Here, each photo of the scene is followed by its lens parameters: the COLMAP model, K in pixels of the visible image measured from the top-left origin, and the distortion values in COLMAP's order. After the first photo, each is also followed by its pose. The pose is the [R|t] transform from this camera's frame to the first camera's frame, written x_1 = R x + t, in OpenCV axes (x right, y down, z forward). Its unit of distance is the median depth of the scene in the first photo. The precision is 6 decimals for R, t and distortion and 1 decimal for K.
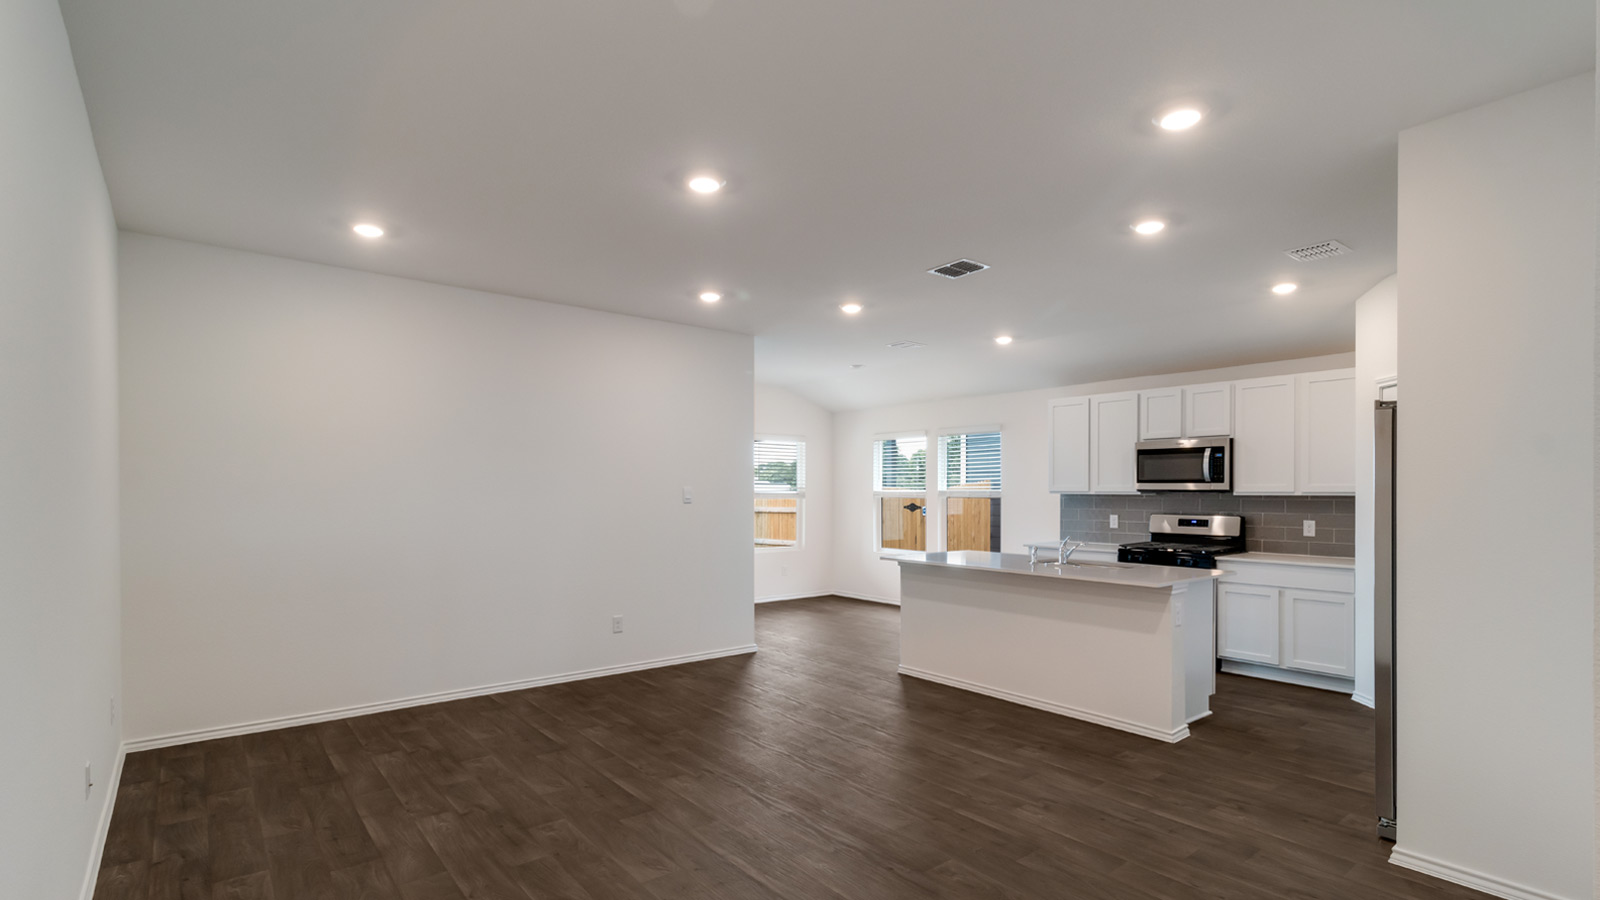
lens RADIAL K [[784.1, 0, 799.9], [0, 784.1, 485.3], [0, 0, 1]] dist [0.001428, 0.000082]
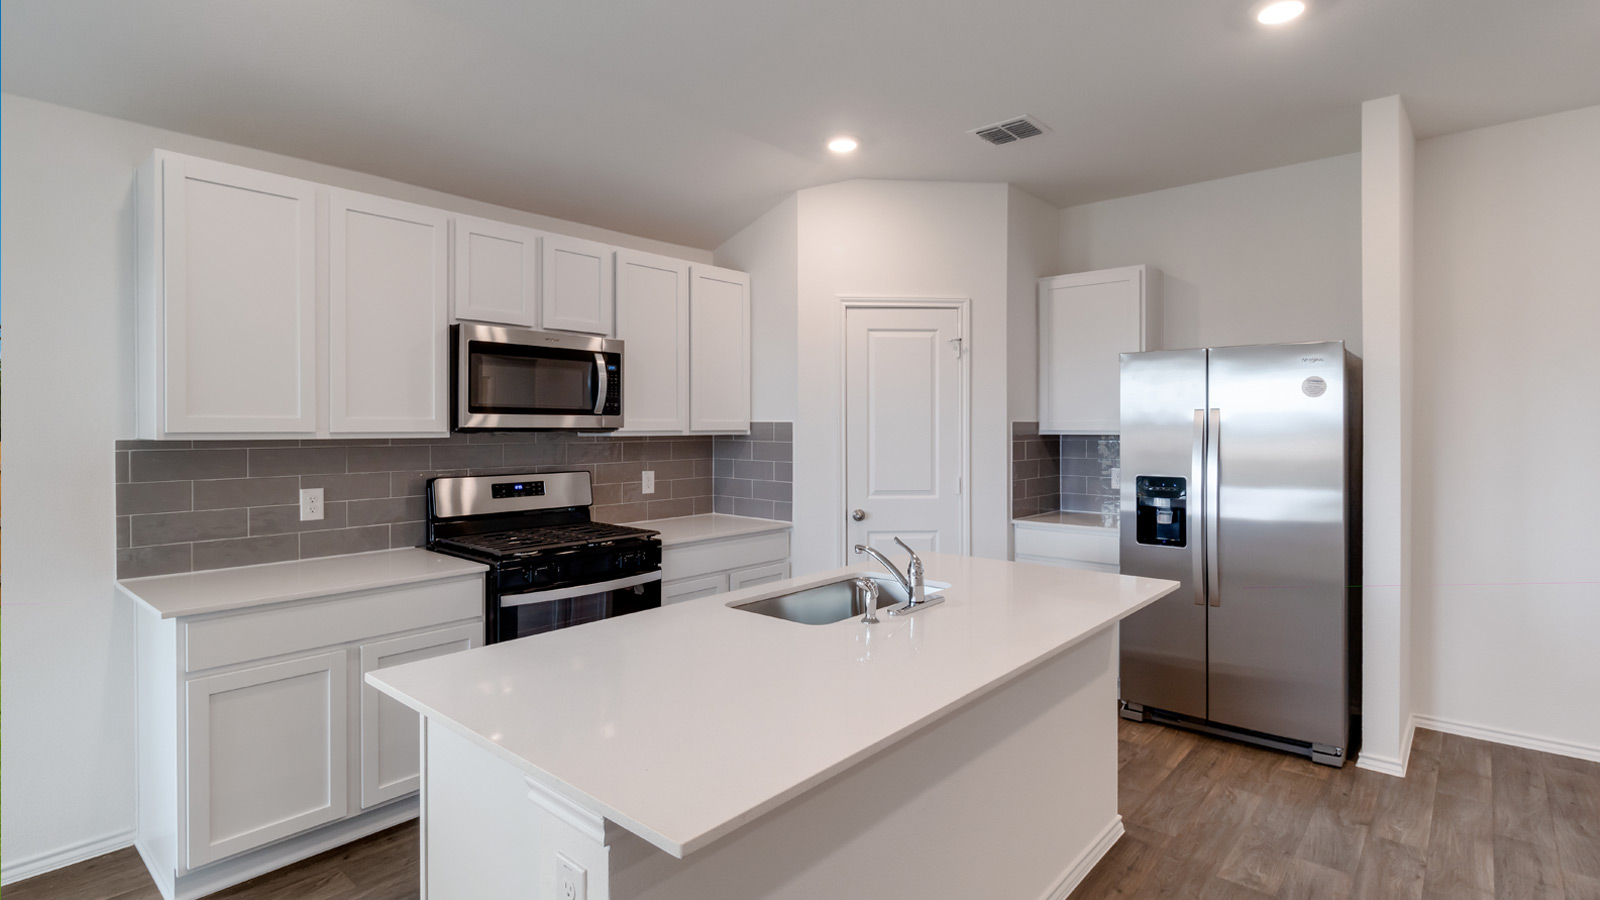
lens RADIAL K [[760.9, 0, 804.3], [0, 760.9, 435.5], [0, 0, 1]] dist [-0.003642, -0.000591]
pose [[-0.189032, -0.005912, 0.981953, -0.044795], [-0.001351, 0.999982, 0.005760, 0.007610], [-0.981970, -0.000237, -0.189037, 0.894460]]
